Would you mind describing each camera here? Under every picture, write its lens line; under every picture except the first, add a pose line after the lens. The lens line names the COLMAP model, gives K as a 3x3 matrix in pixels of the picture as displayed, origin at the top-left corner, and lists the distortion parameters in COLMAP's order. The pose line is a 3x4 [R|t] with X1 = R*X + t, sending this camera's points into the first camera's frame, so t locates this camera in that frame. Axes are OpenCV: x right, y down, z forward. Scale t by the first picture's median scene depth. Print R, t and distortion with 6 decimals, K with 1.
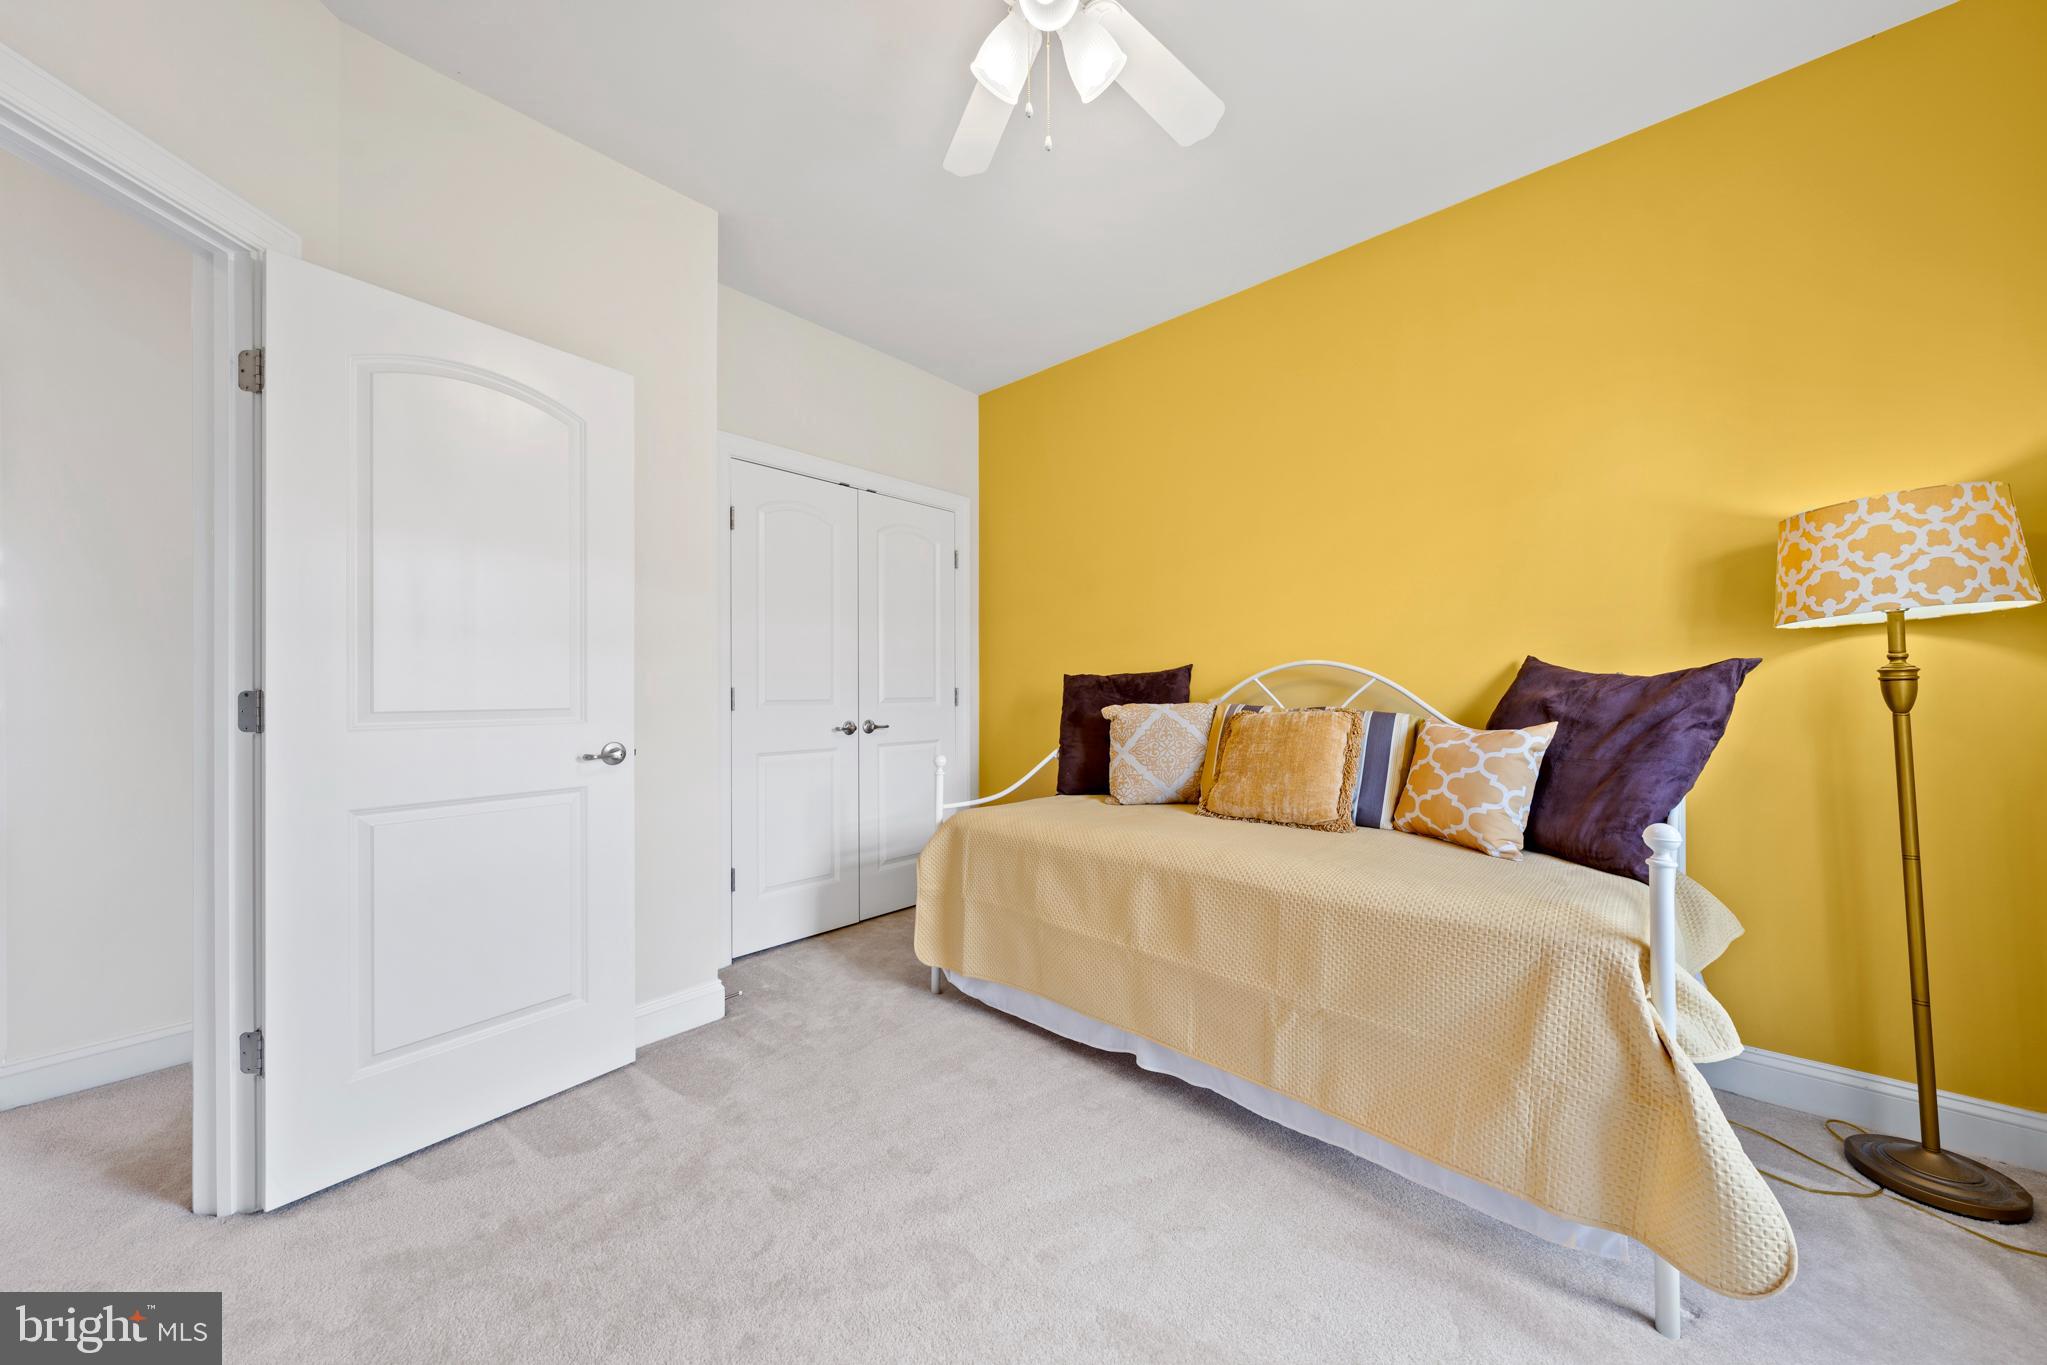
lens RADIAL K [[712.6, 0, 1022.9], [0, 712.6, 692.6], [0, 0, 1]] dist [0.001692, 0.000492]
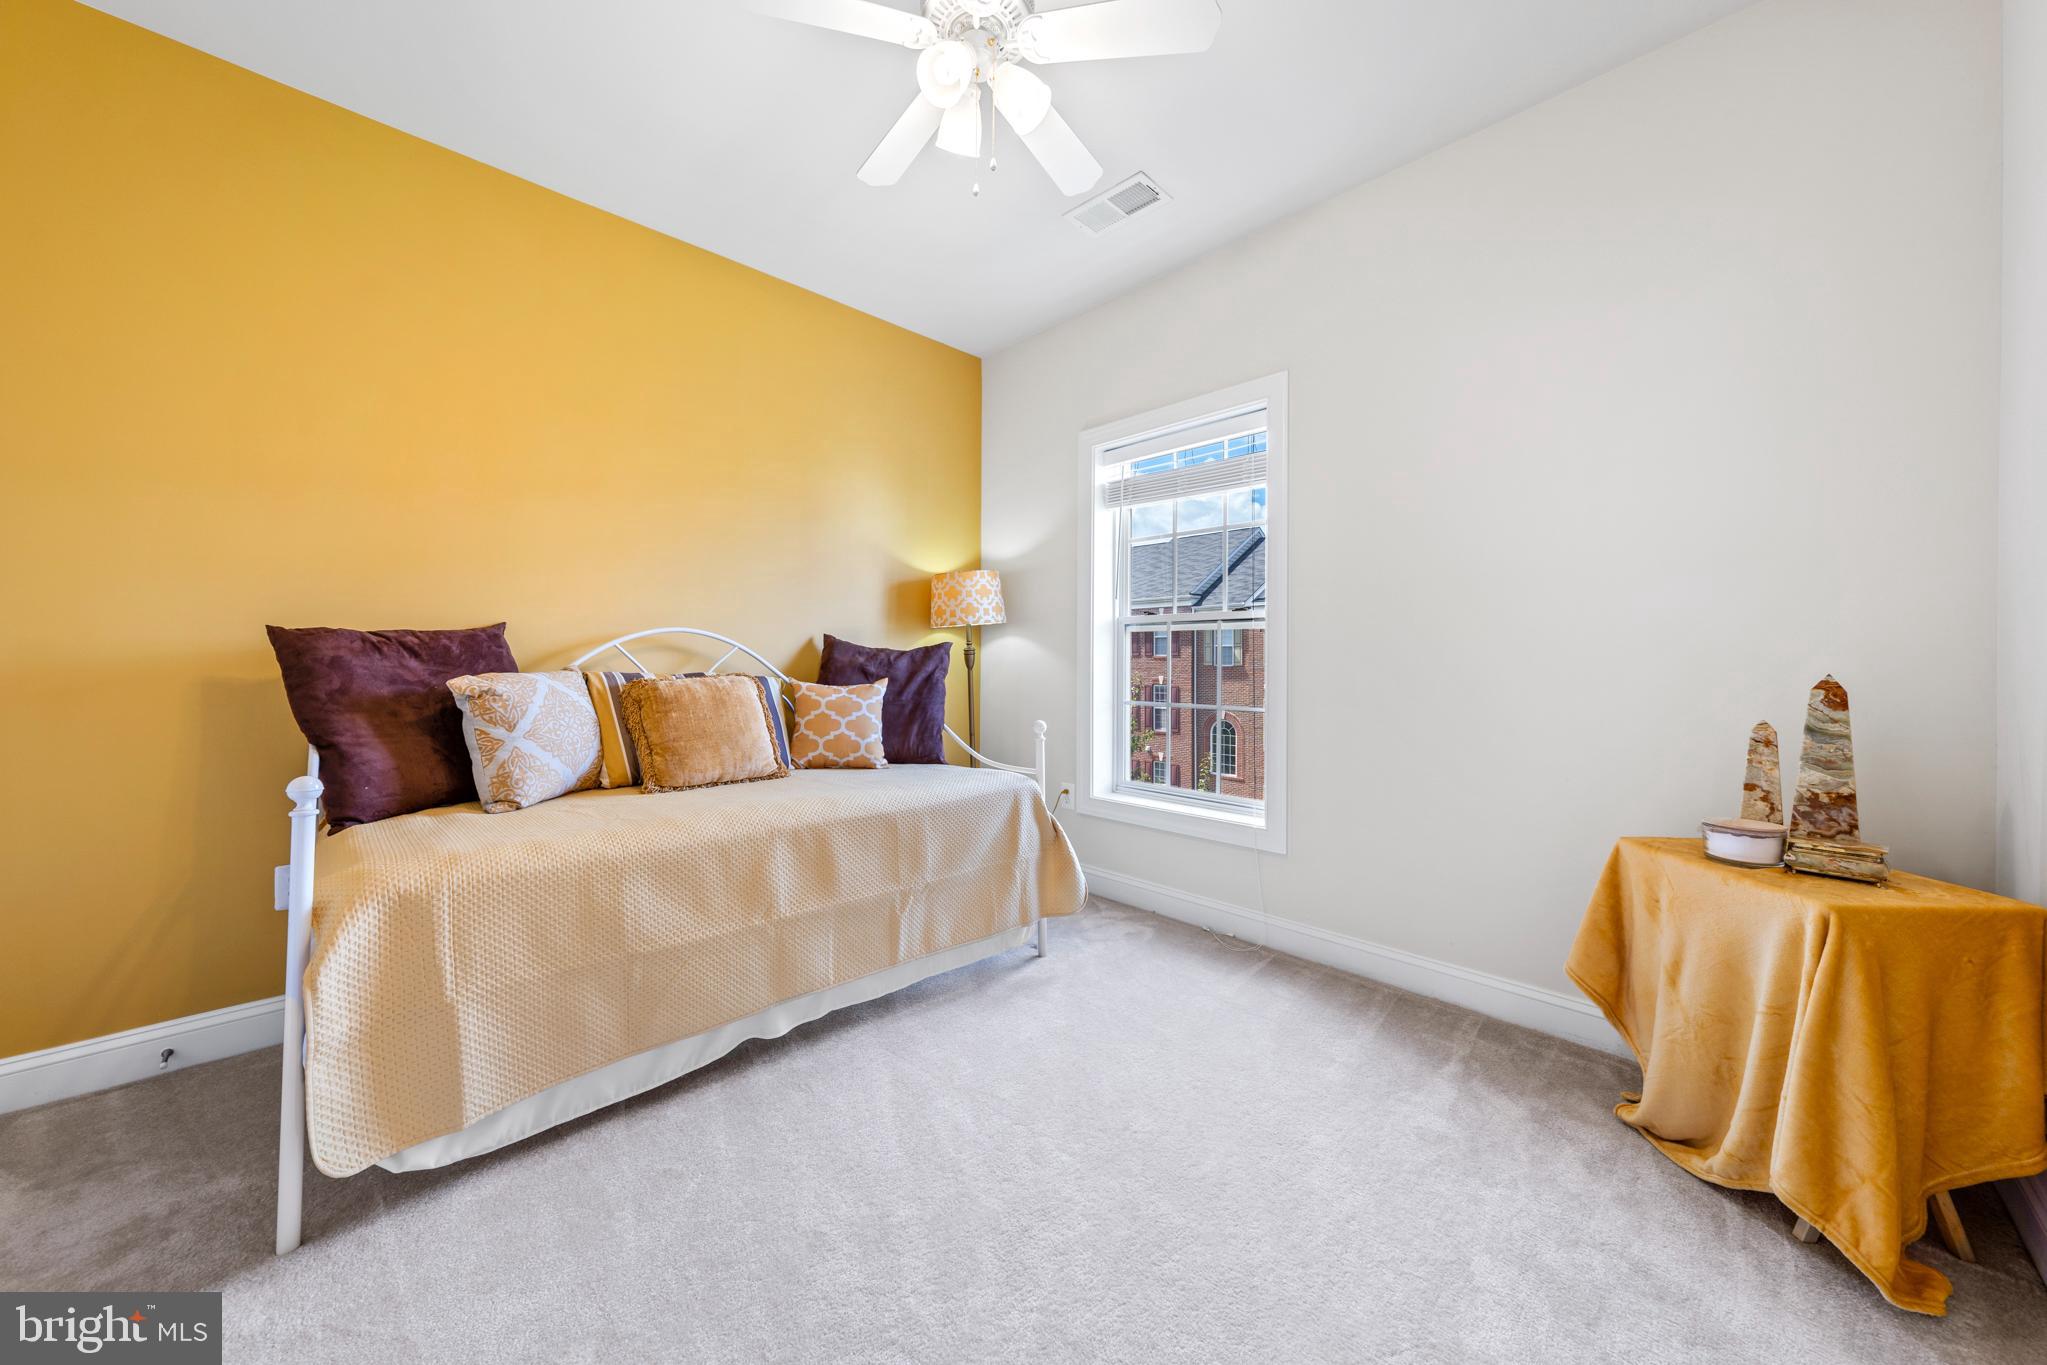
lens RADIAL K [[712.6, 0, 1023.4], [0, 712.6, 664.4], [0, 0, 1]] dist [0.001692, 0.000492]
pose [[0.051914, -0.000582, 0.998651, -0.783482], [0.001428, 0.999999, 0.000508, 0.010046], [-0.998651, 0.001400, 0.051915, 0.595531]]
